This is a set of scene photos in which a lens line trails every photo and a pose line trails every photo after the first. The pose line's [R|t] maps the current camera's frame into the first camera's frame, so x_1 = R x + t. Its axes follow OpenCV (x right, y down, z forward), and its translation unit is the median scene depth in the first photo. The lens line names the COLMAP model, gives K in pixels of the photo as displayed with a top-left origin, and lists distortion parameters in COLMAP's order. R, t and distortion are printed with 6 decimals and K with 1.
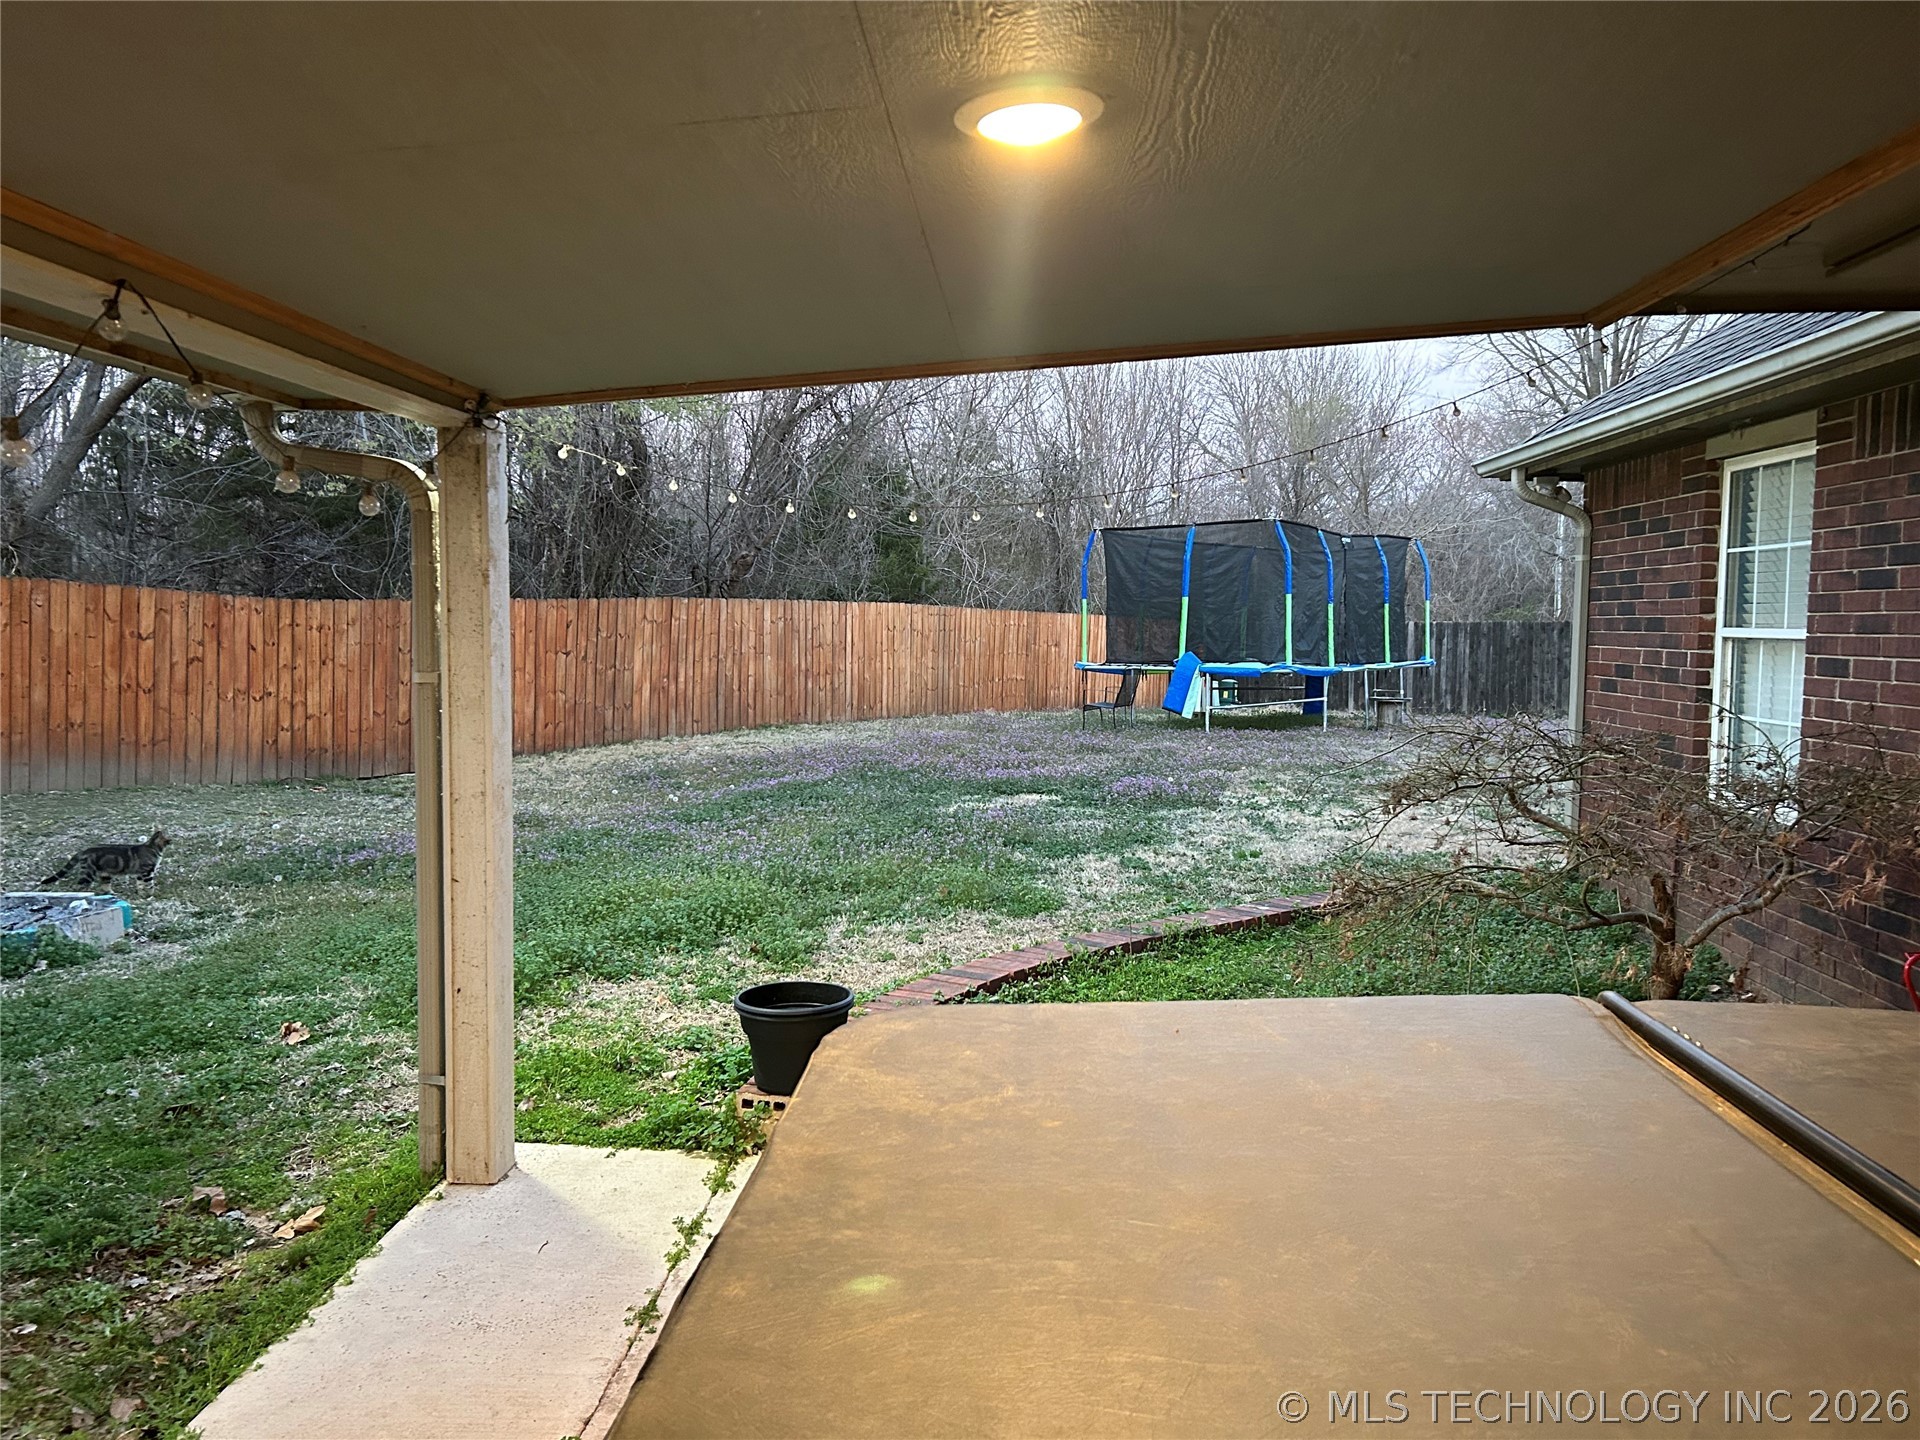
lens RADIAL K [[1431.7, 0, 950.7], [0, 1431.7, 706.2], [0, 0, 1]] dist [0.052749, -0.061063]
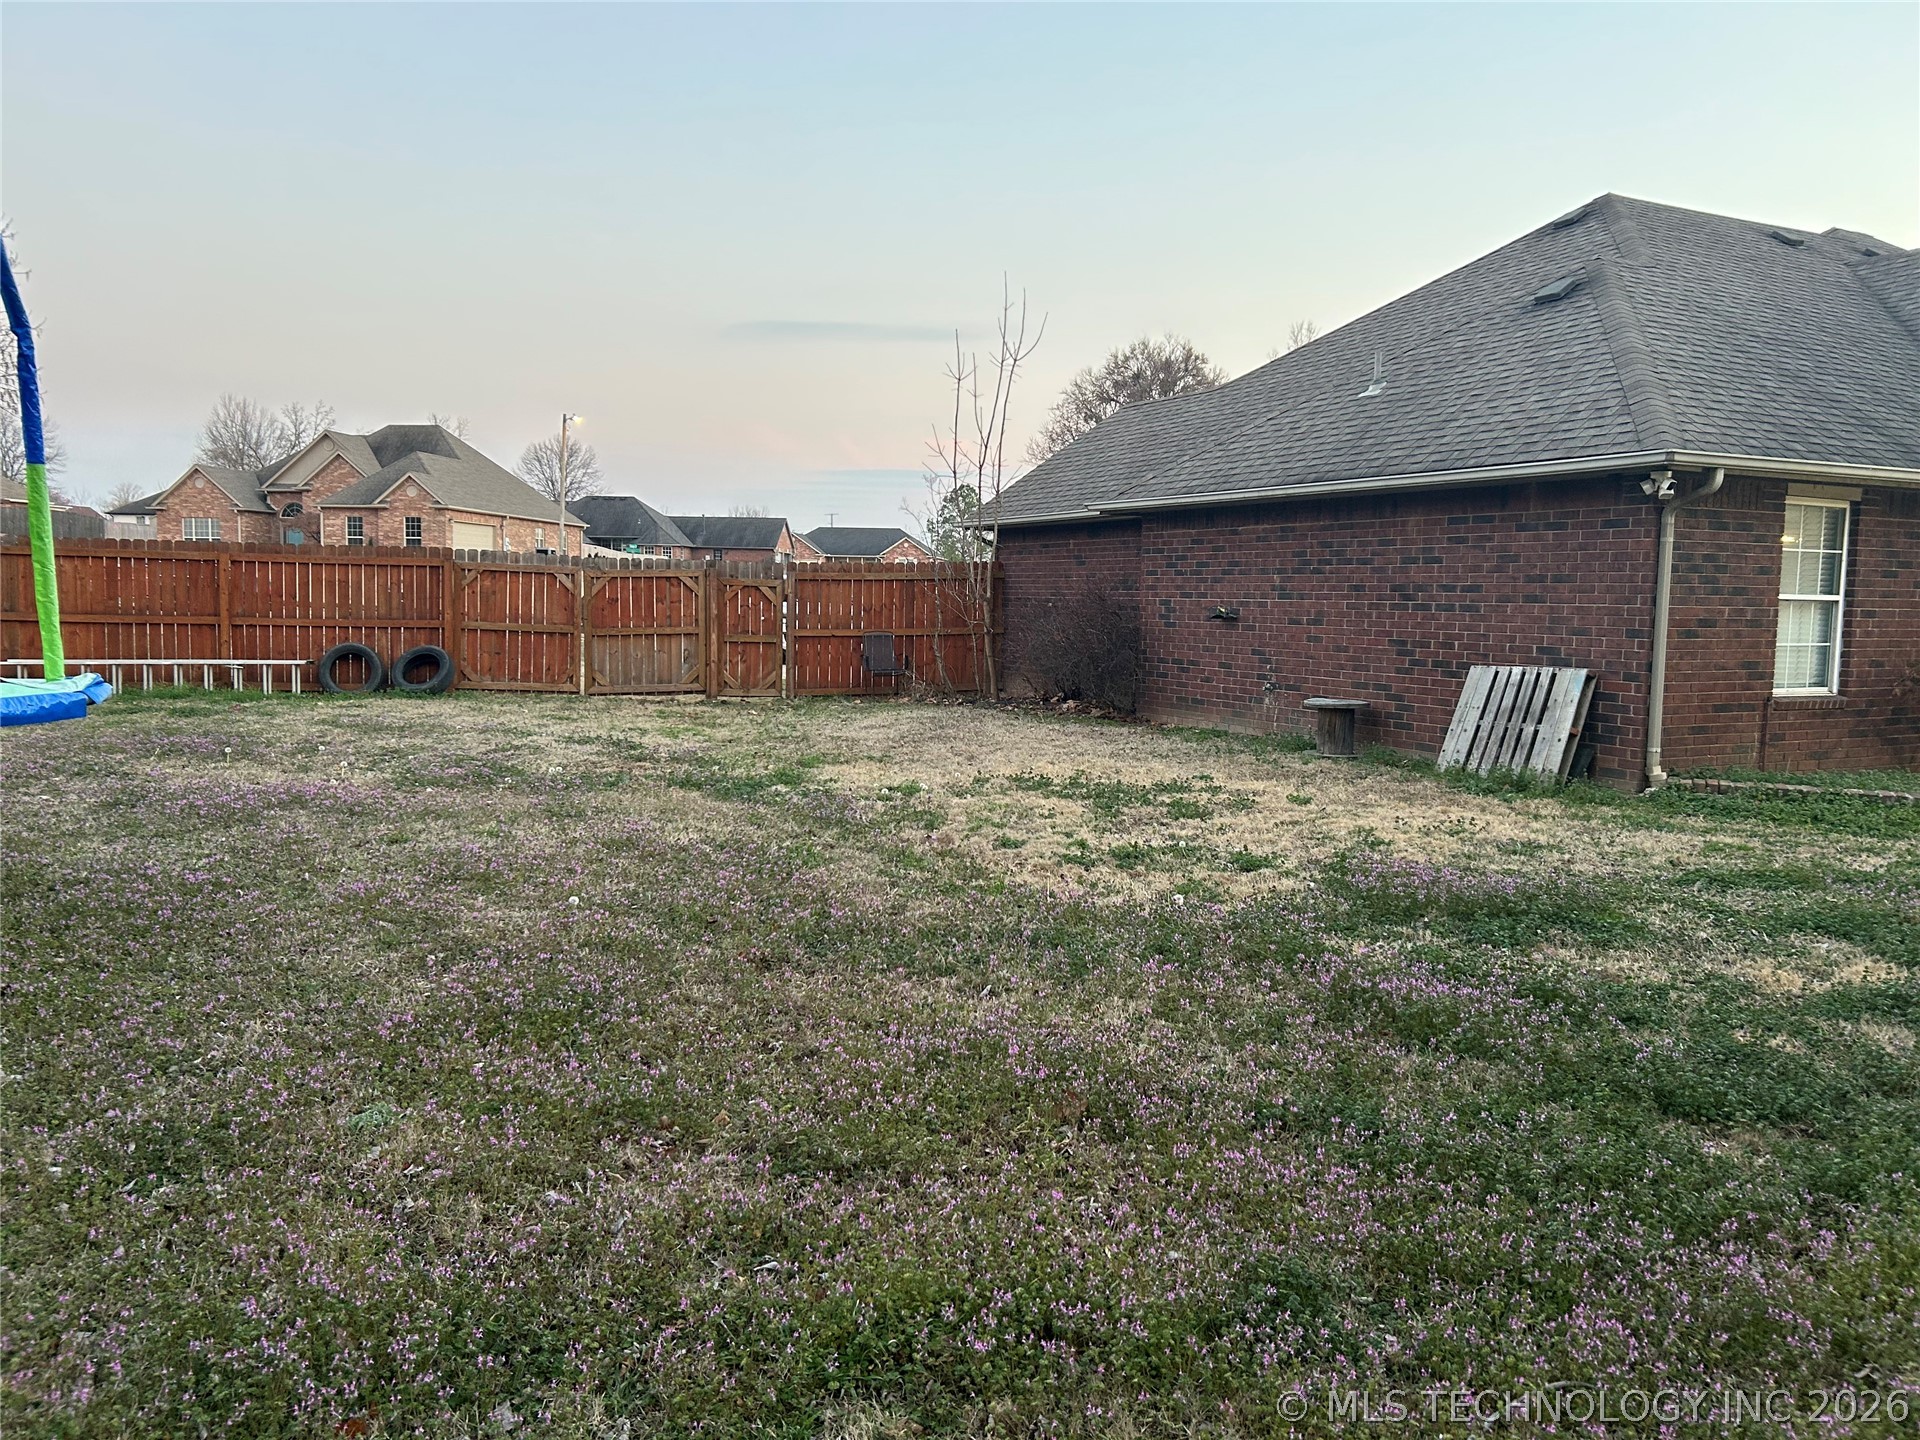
lens RADIAL K [[1431.7, 0, 952.4], [0, 1431.7, 717.2], [0, 0, 1]] dist [0.052749, -0.061063]
pose [[-0.527702, -0.095289, 0.844068, -0.190579], [0.027207, 0.991282, 0.128918, -0.071490], [-0.848994, 0.090995, -0.520509, 1.245409]]
